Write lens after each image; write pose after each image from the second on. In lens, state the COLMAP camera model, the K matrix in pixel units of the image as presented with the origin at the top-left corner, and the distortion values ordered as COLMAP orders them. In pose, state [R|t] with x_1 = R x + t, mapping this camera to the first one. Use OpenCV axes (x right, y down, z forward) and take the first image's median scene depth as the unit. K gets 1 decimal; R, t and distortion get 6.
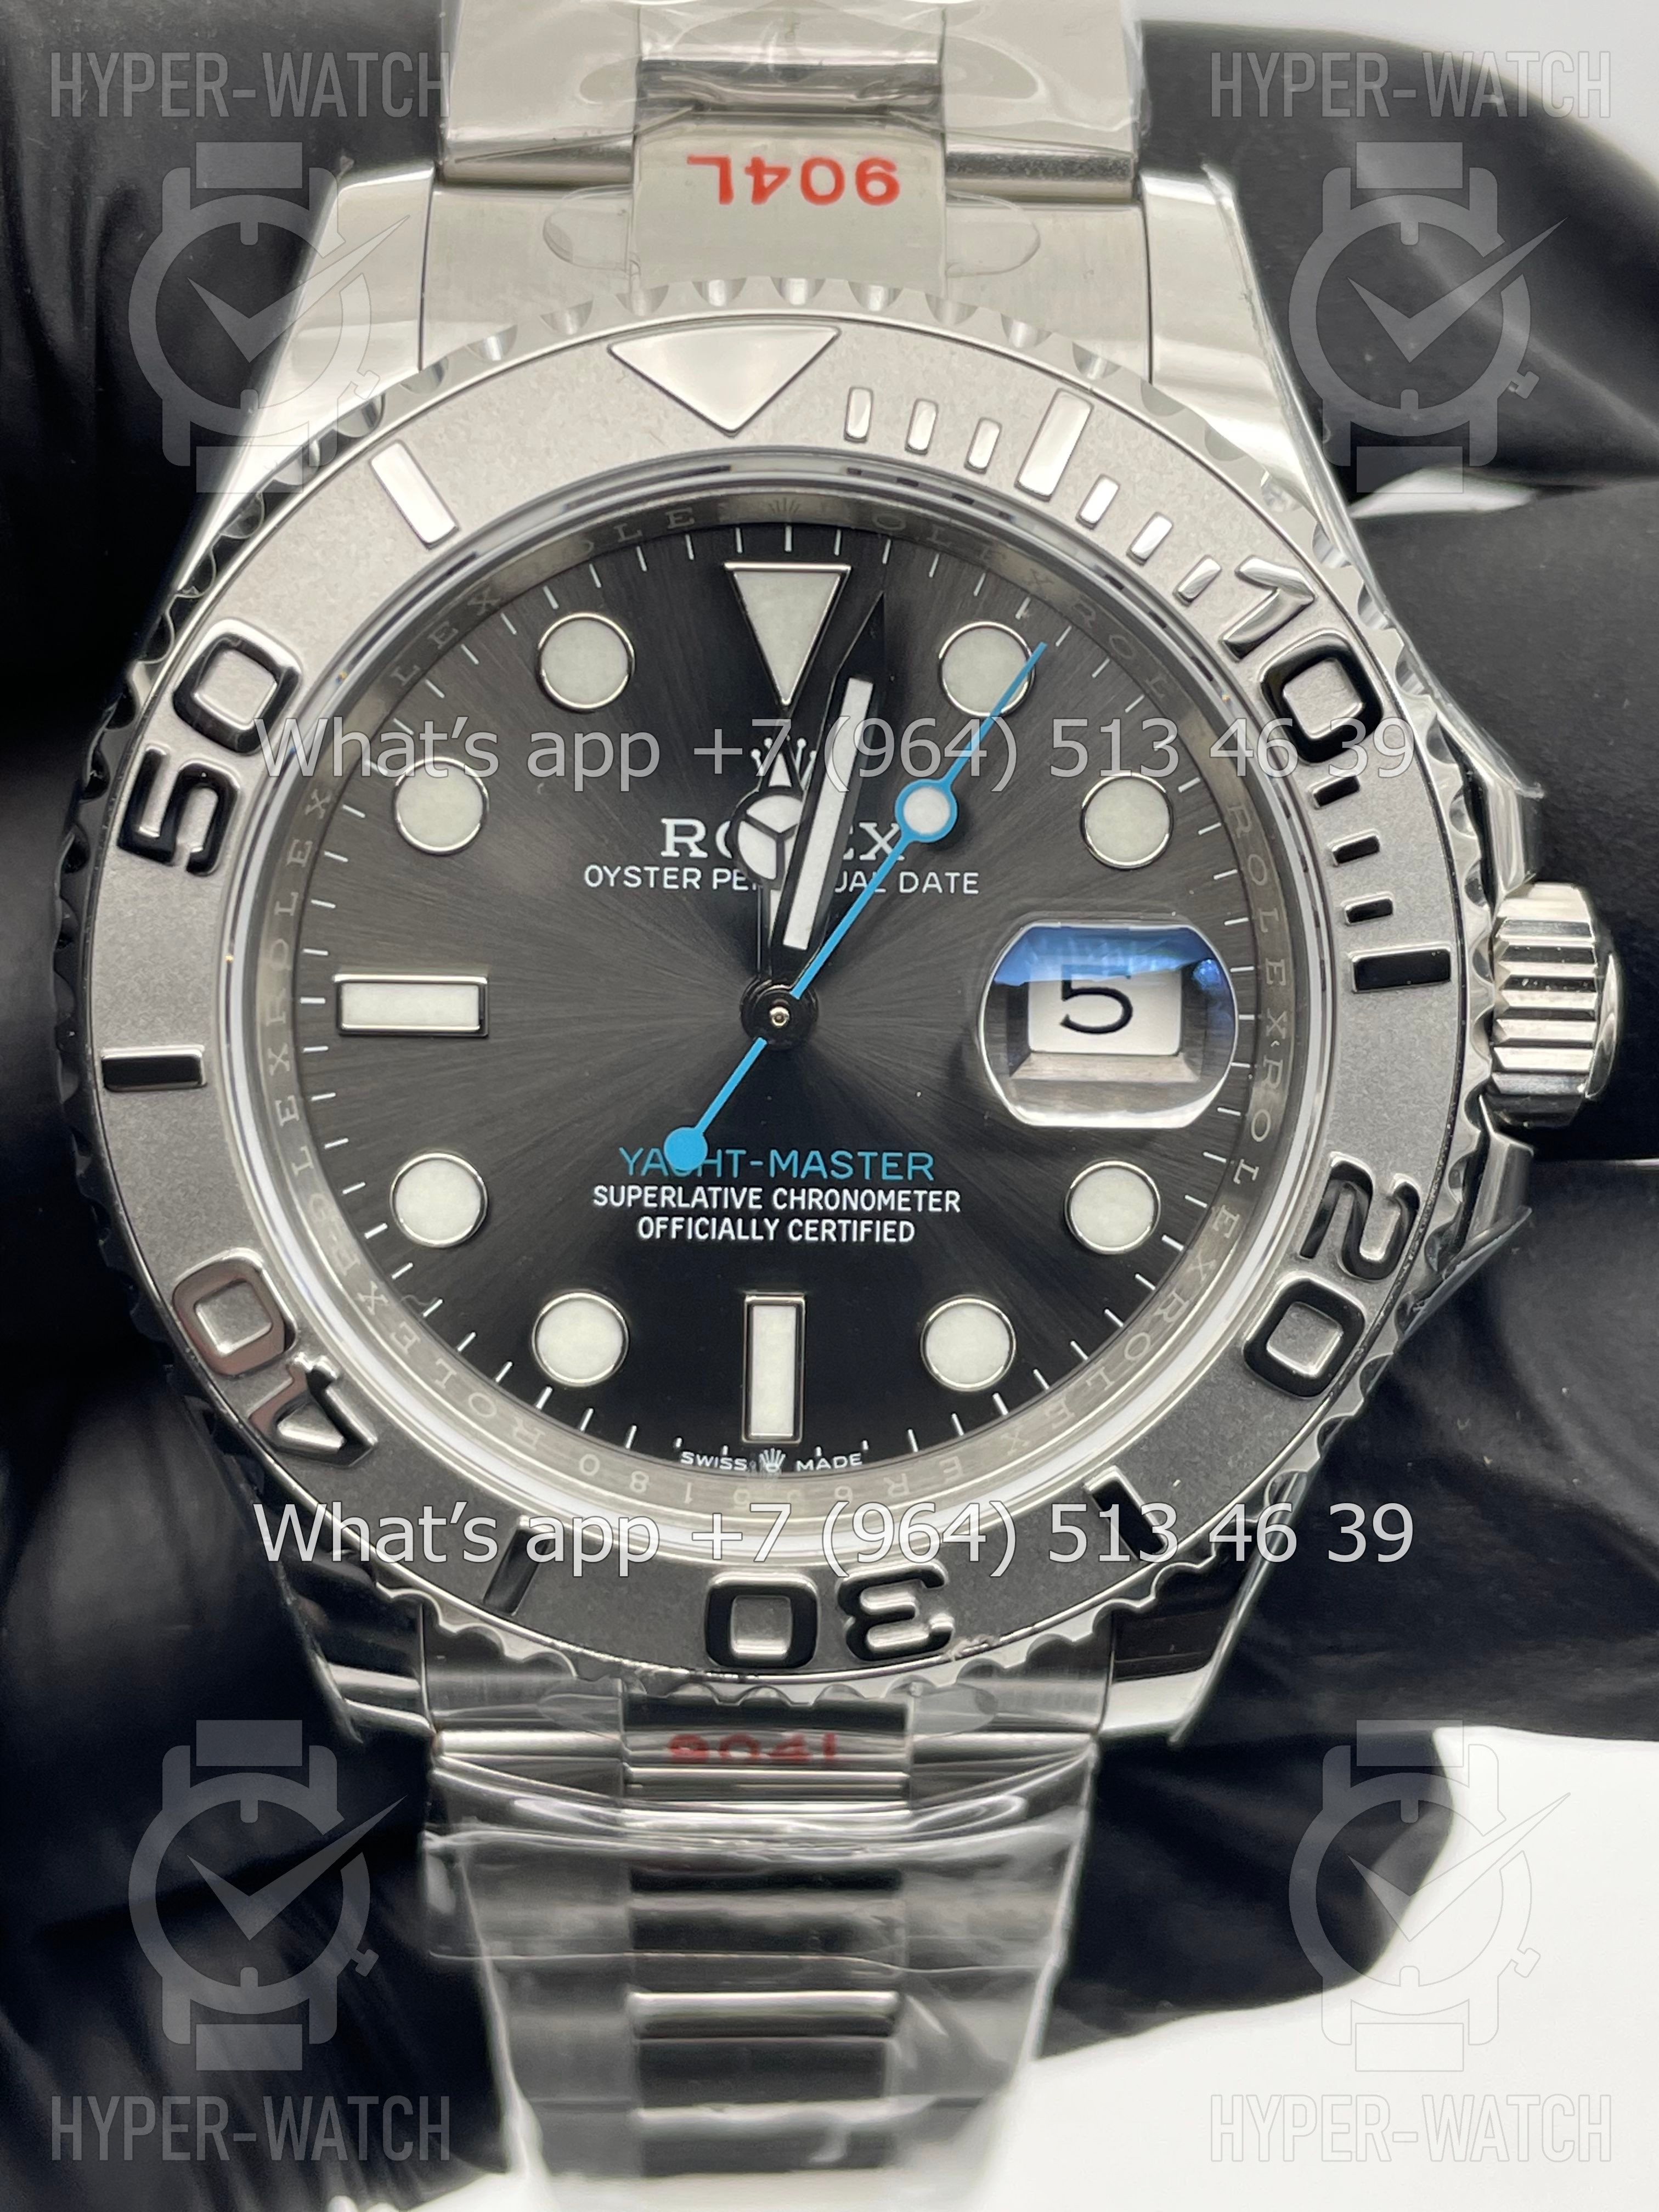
lens RADIAL K [[3345.3, 0, 829.5], [0, 3345.3, 1106.0], [0, 0, 1]] dist [0.024910, 0.036951]
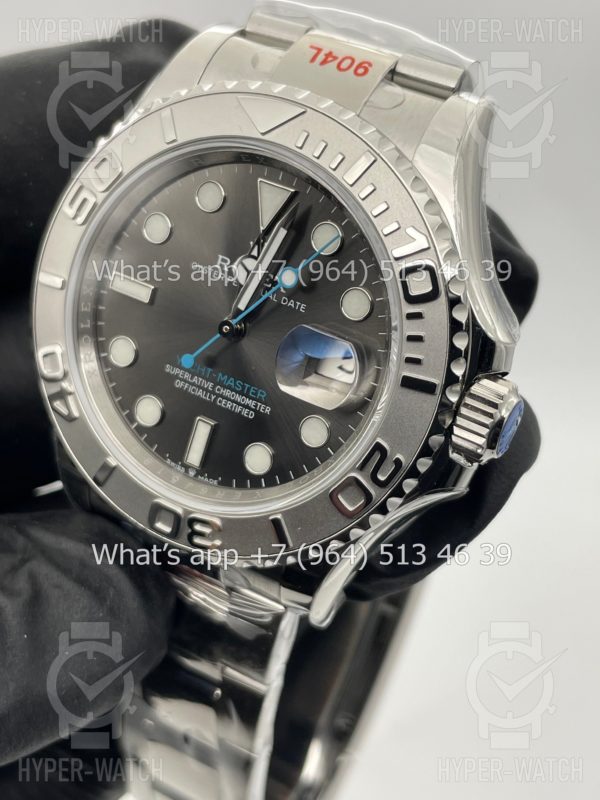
lens RADIAL K [[1193.6, 0, 328.9], [0, 1193.6, 422.8], [0, 0, 1]] dist [0.002971, -0.026445]
pose [[0.870070, 0.349100, -0.348005, 0.456126], [-0.344096, 0.935663, 0.078310, -0.062178], [0.352953, 0.051612, 0.934216, 0.047500]]
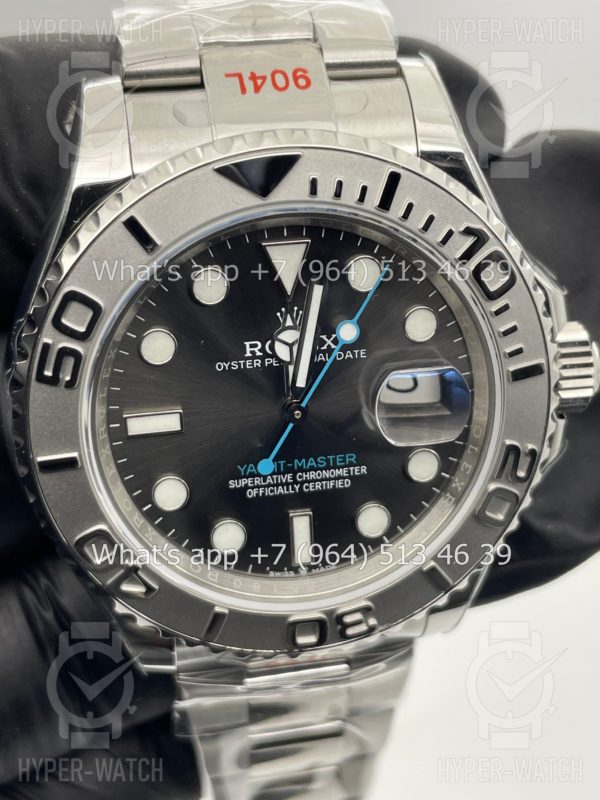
lens RADIAL K [[1209.9, 0, 300.0], [0, 1209.9, 400.0], [0, 0, 1]] dist [0.024910, 0.036951]
pose [[0.987979, -0.107960, 0.110641, -0.114839], [0.090954, 0.984697, 0.148655, -0.175627], [-0.124997, -0.136805, 0.982680, 0.074106]]
